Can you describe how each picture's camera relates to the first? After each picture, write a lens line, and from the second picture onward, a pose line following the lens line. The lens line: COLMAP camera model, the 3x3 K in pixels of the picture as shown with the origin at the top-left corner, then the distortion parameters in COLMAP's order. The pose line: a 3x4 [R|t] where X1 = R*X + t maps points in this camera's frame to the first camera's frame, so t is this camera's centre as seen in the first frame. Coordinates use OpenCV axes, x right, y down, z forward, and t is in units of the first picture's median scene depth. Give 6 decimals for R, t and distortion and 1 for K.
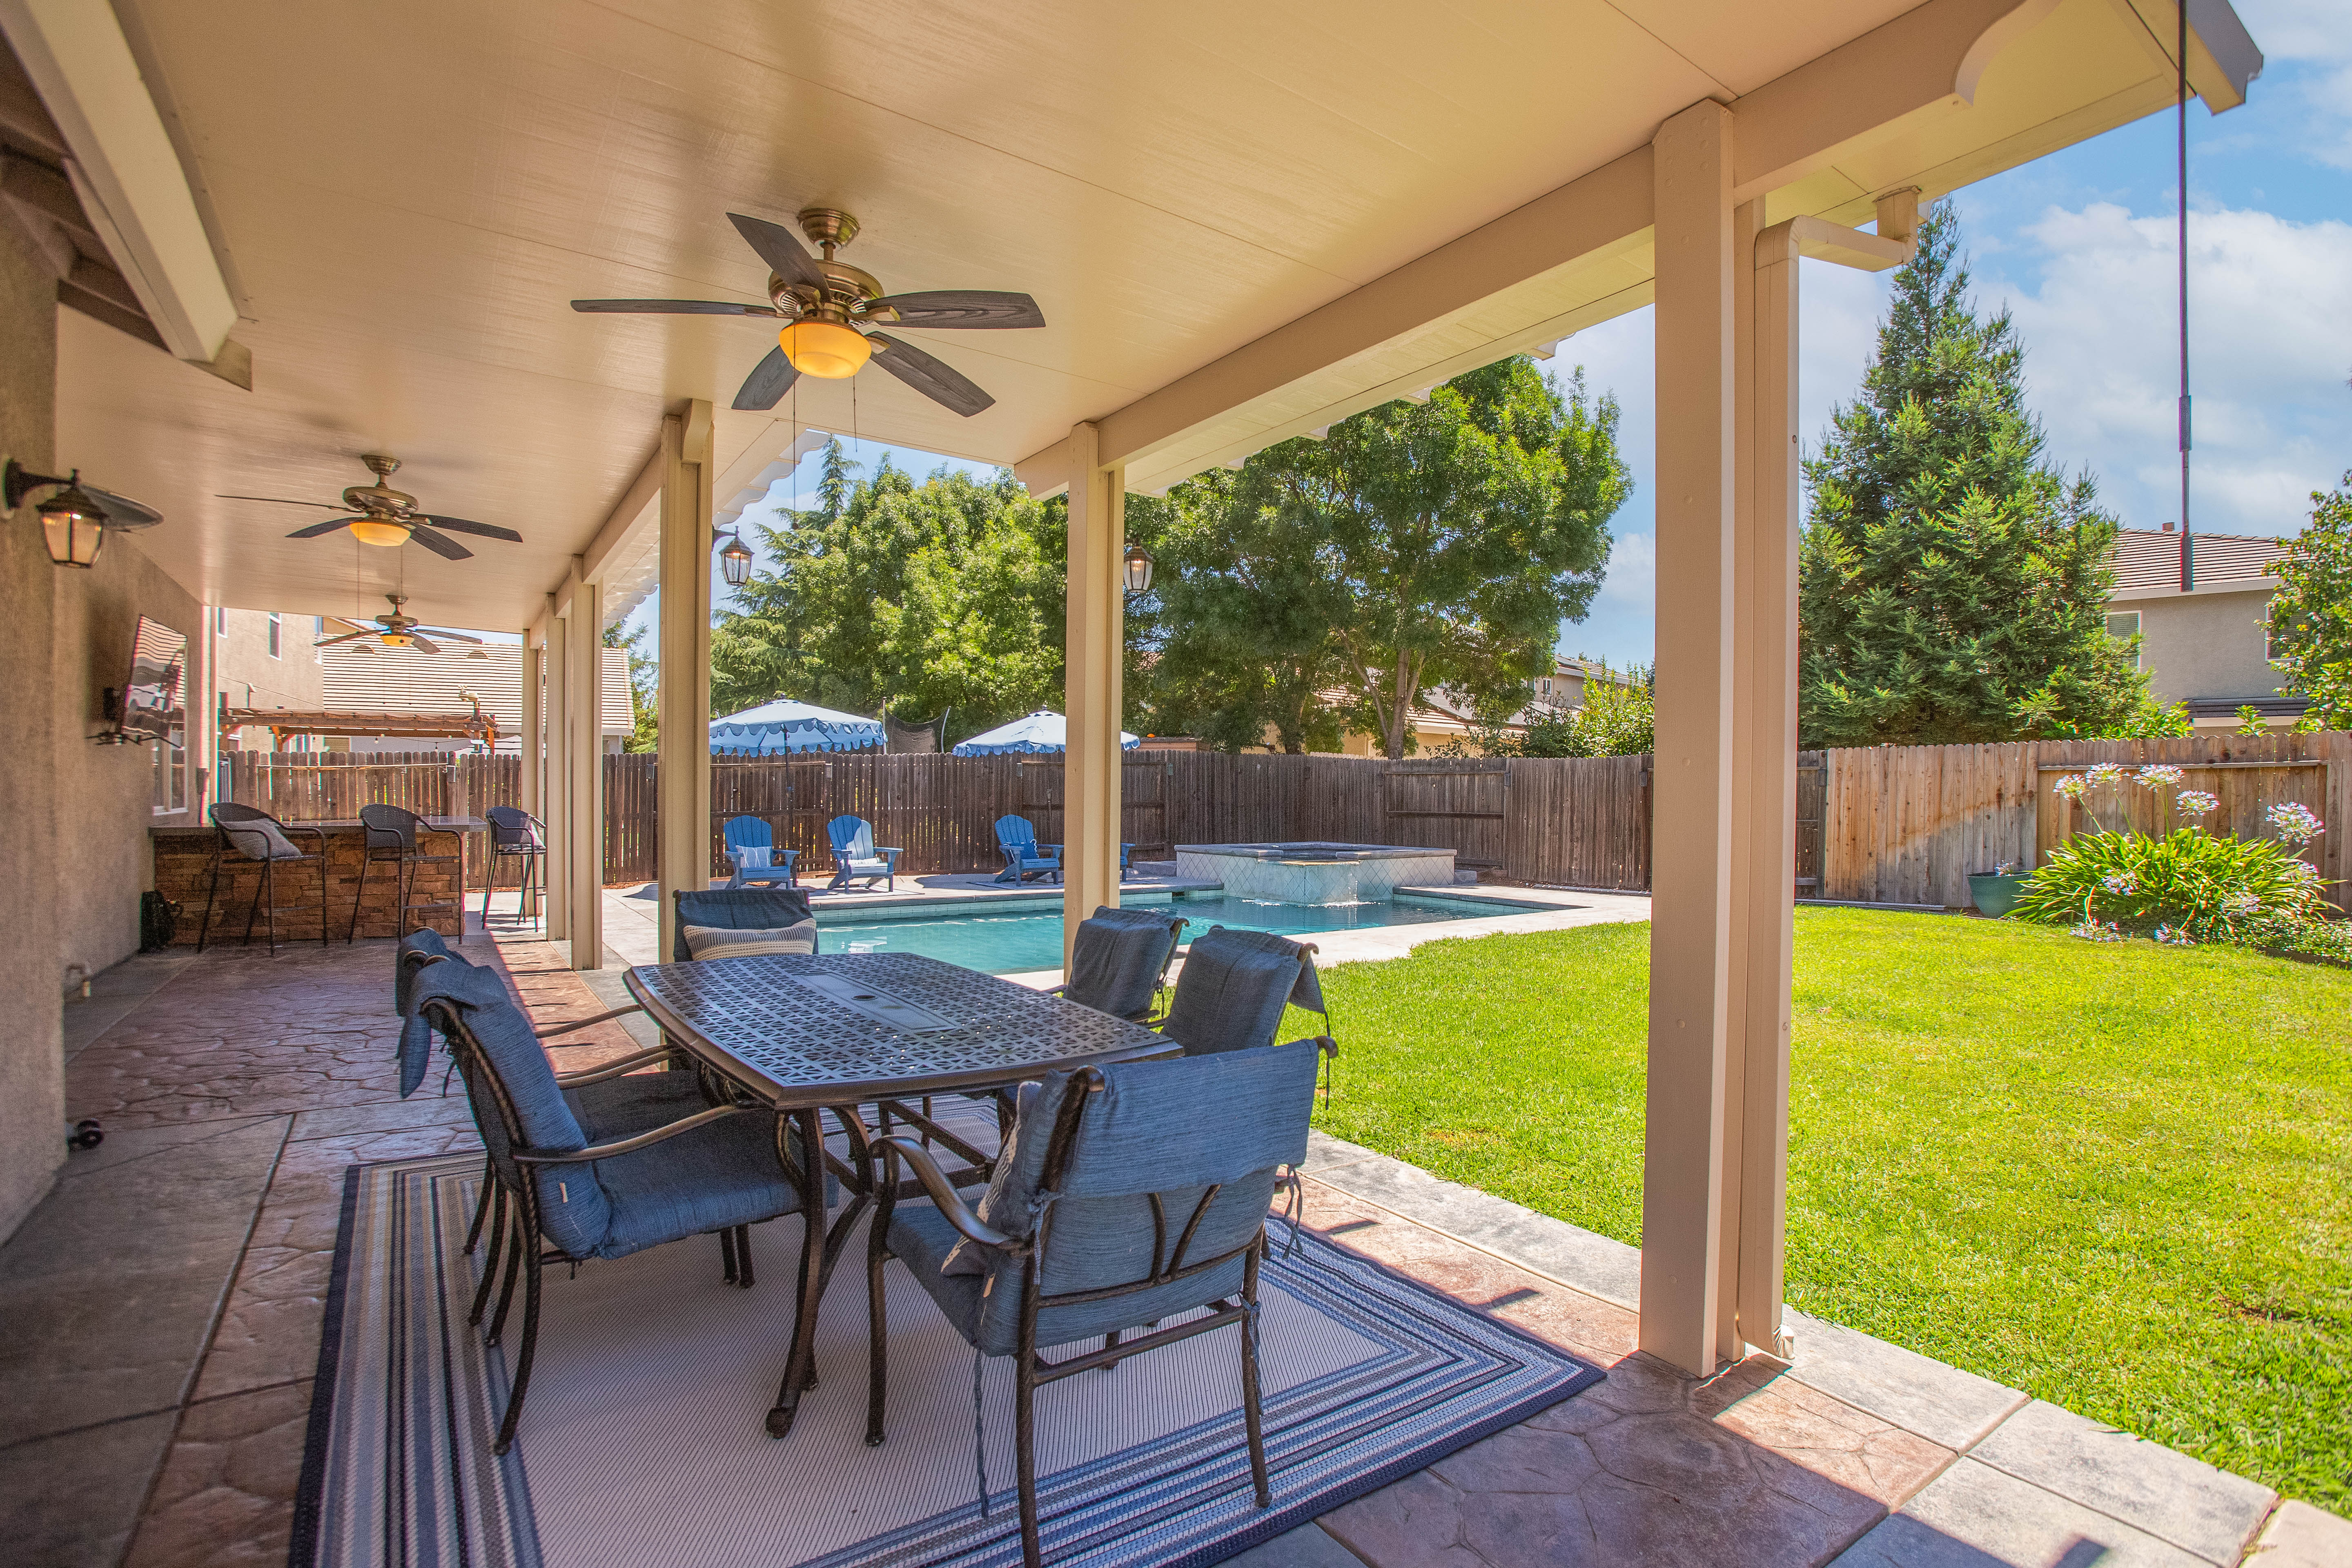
lens RADIAL K [[1079.2, 0, 1172.8], [0, 1079.2, 795.2], [0, 0, 1]] dist [-0.019920, 0.003840]
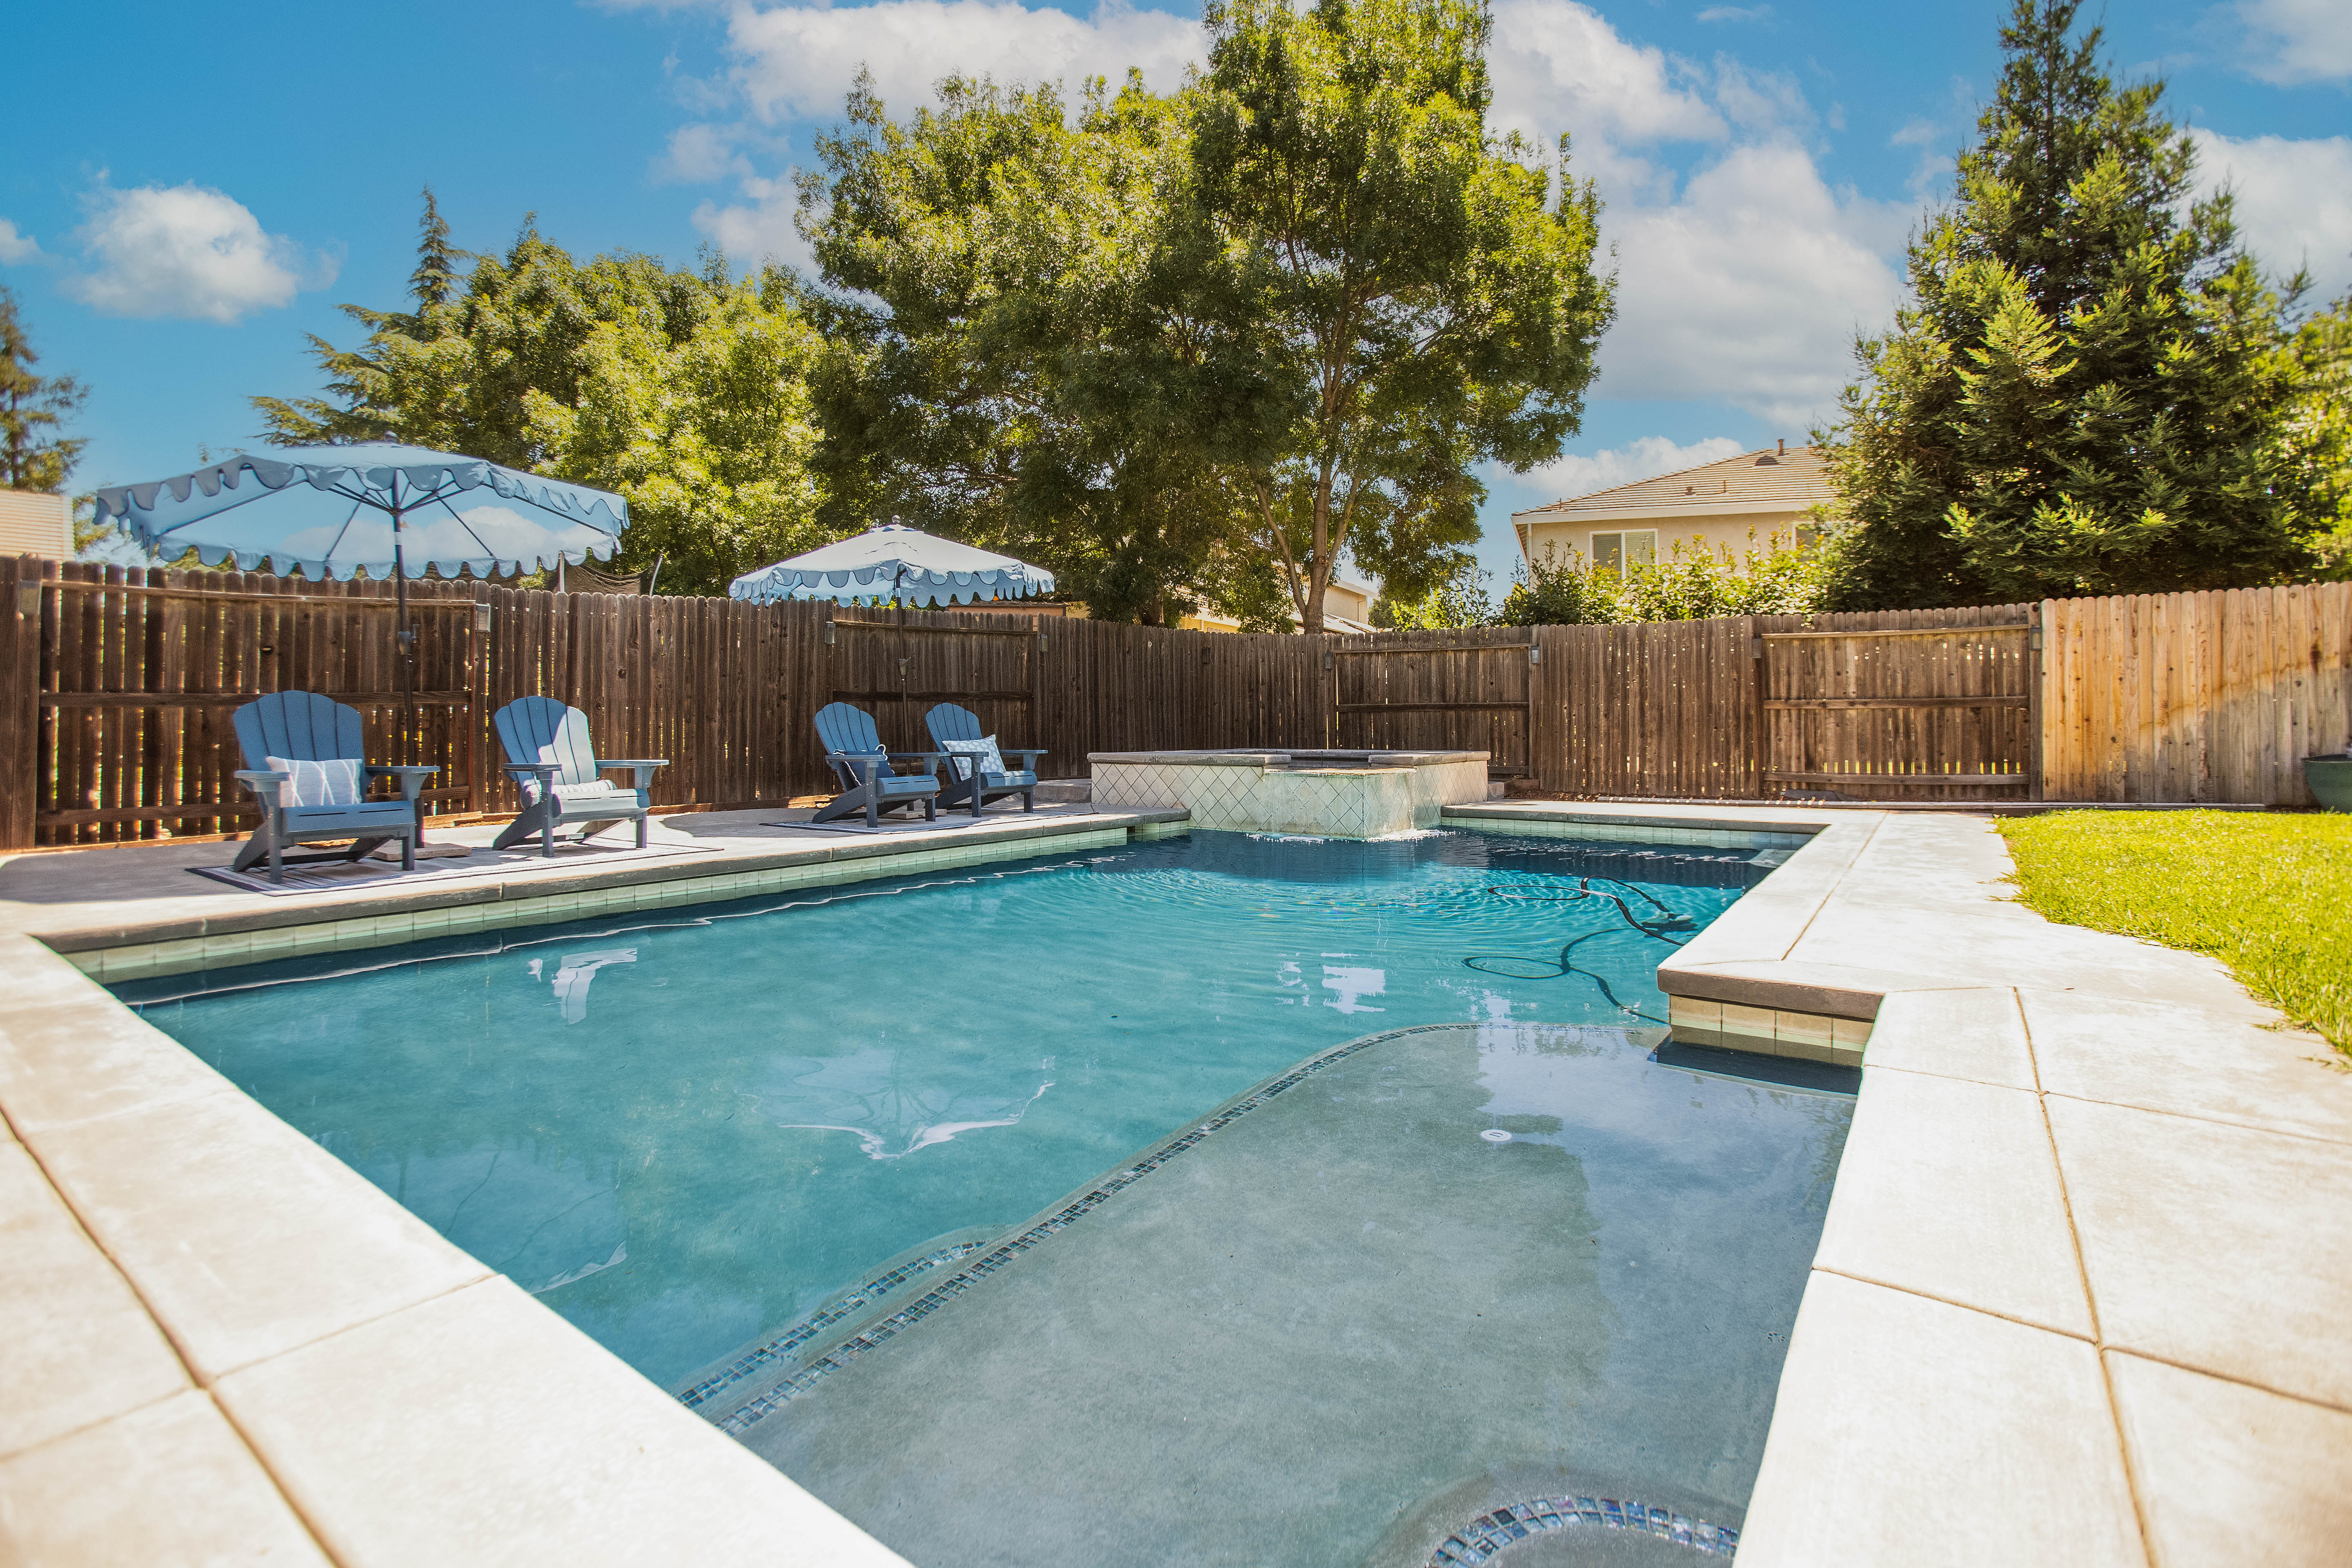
lens RADIAL K [[1079.2, 0, 1170.1], [0, 1079.2, 690.7], [0, 0, 1]] dist [-0.019920, 0.003840]
pose [[0.949769, 0.000746, 0.312952, -0.165749], [0.008530, 0.999564, -0.028271, 0.029788], [-0.312837, 0.029521, 0.949348, 0.405984]]
